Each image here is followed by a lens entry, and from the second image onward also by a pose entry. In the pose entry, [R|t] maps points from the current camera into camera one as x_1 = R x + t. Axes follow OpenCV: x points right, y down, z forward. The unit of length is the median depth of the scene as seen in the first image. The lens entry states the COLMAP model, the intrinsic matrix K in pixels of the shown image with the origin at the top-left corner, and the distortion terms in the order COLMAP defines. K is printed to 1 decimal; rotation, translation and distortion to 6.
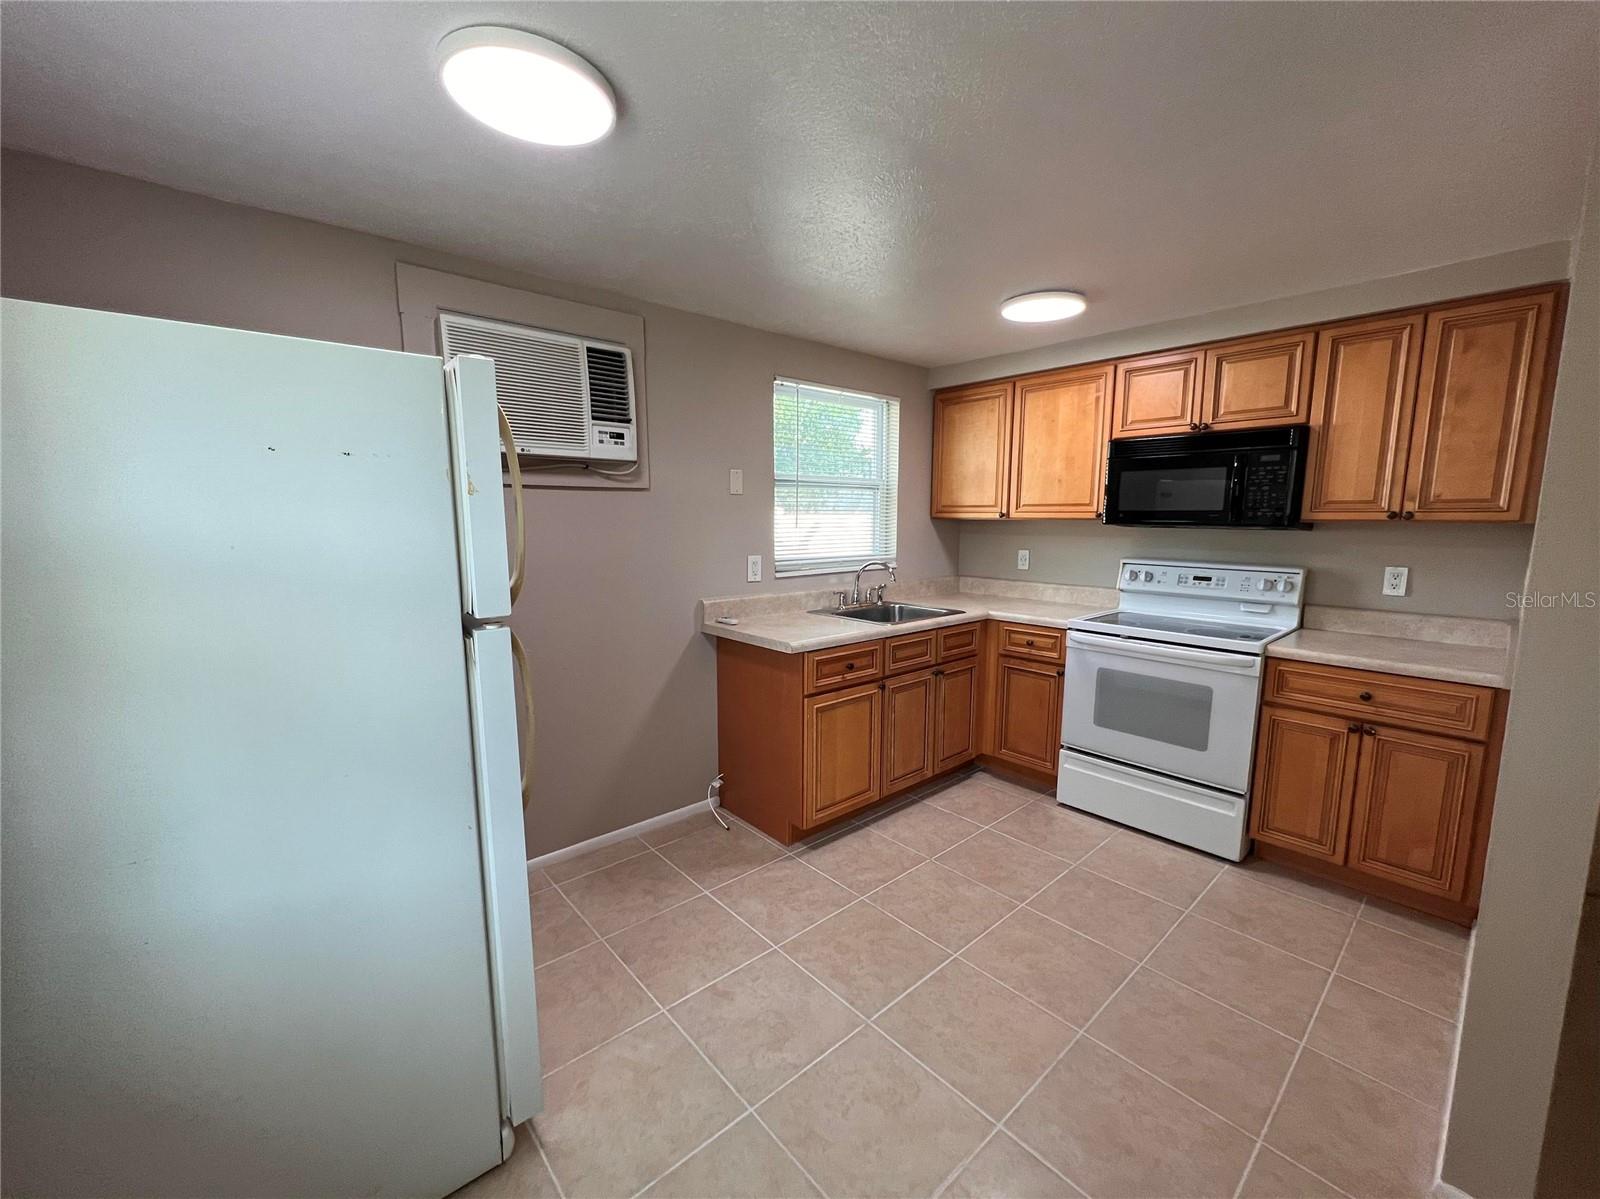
lens RADIAL K [[643.1, 0, 798.8], [0, 643.1, 600.3], [0, 0, 1]] dist [-0.001546, -0.000110]
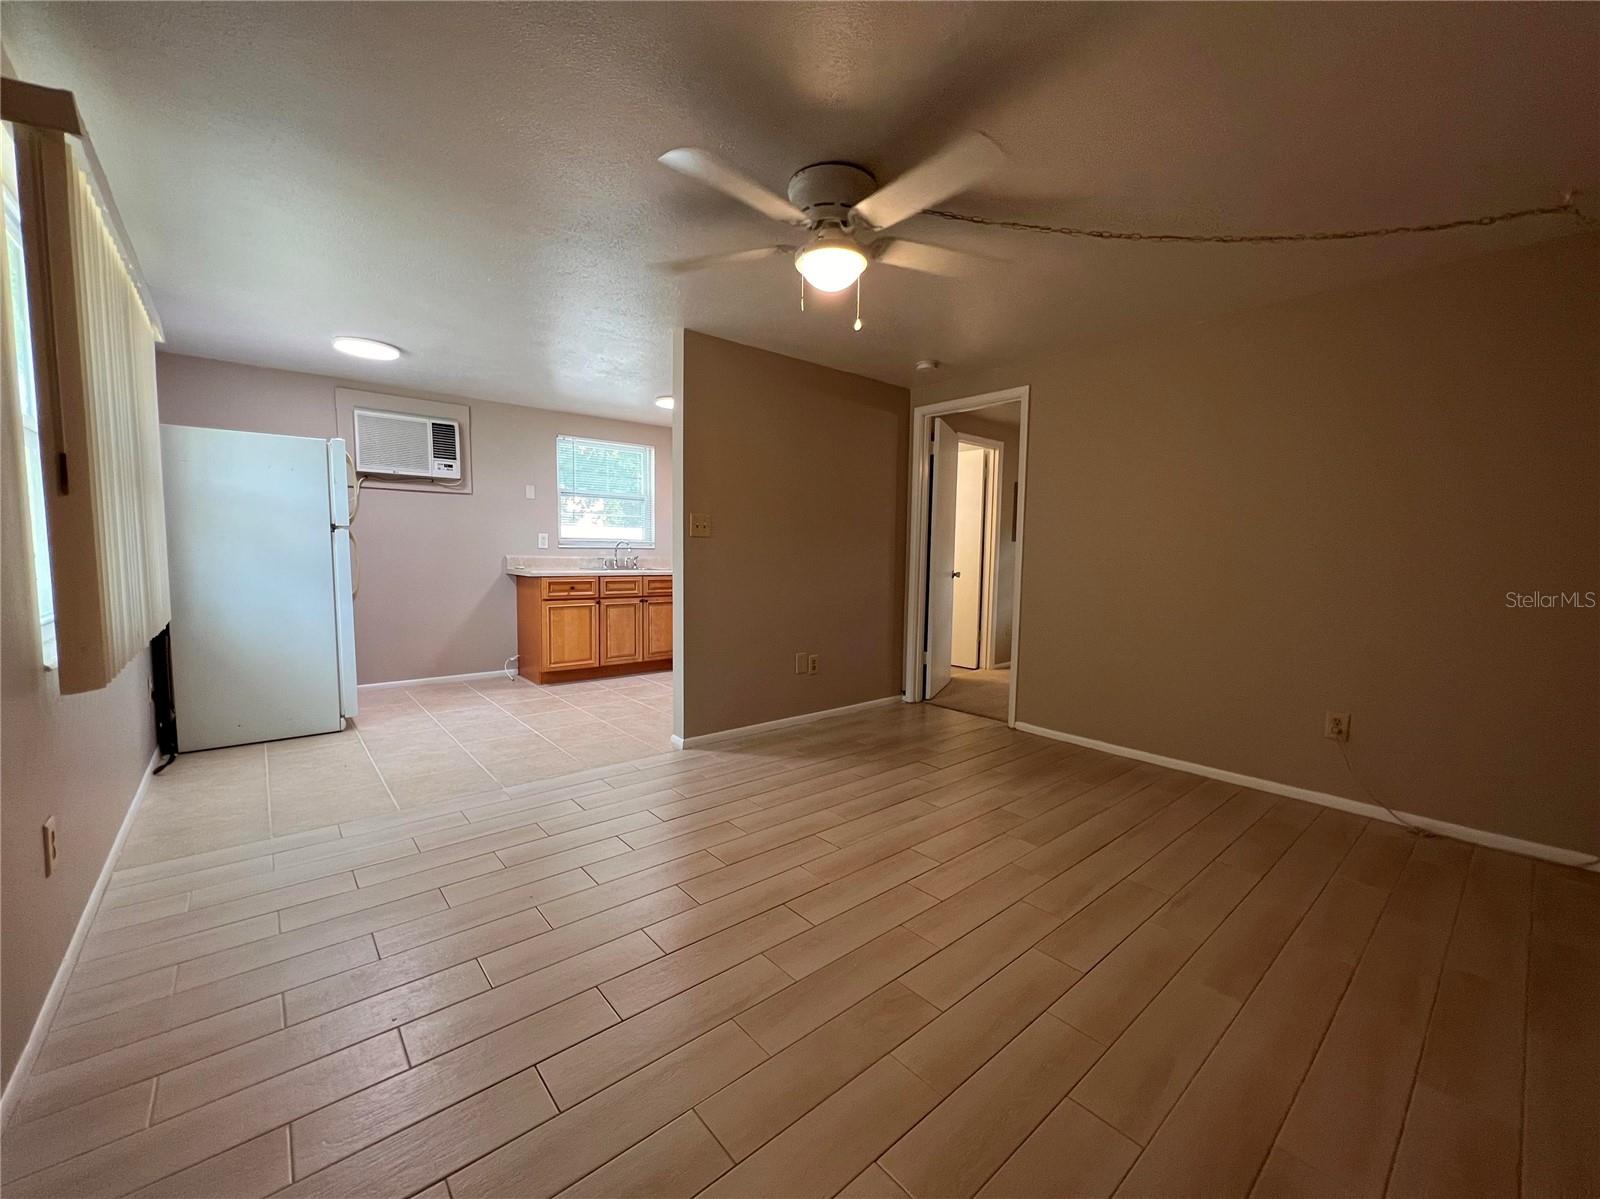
lens RADIAL K [[643.1, 0, 801.8], [0, 643.1, 603.8], [0, 0, 1]] dist [-0.001546, -0.000110]
pose [[0.999764, 0.016456, -0.014187, 0.815507], [-0.017133, 0.998655, -0.048931, 0.240593], [0.013362, 0.049163, 0.998701, -0.918611]]
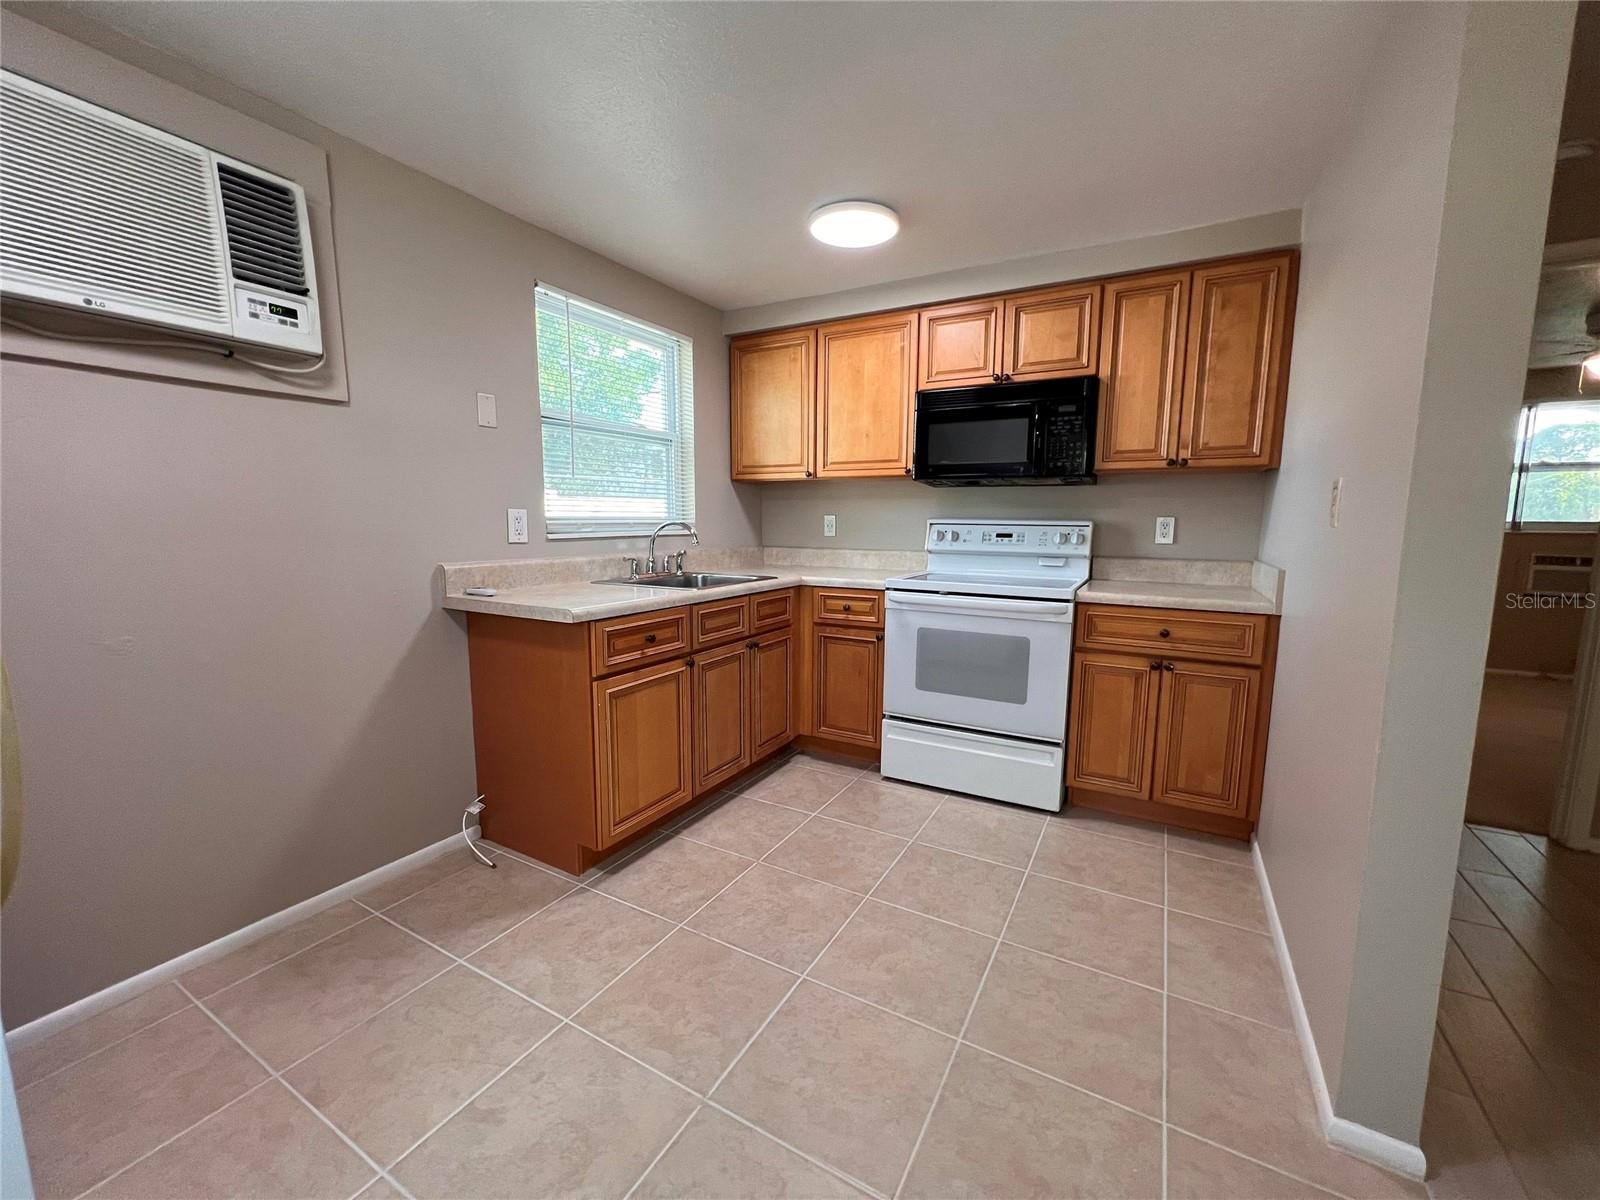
lens RADIAL K [[643.1, 0, 799.3], [0, 643.1, 602.0], [0, 0, 1]] dist [-0.001546, -0.000110]
pose [[0.945217, -0.039028, 0.324100, -0.003580], [0.039354, 0.999210, 0.005549, 0.062149], [-0.324061, 0.007510, 0.946006, 0.187458]]
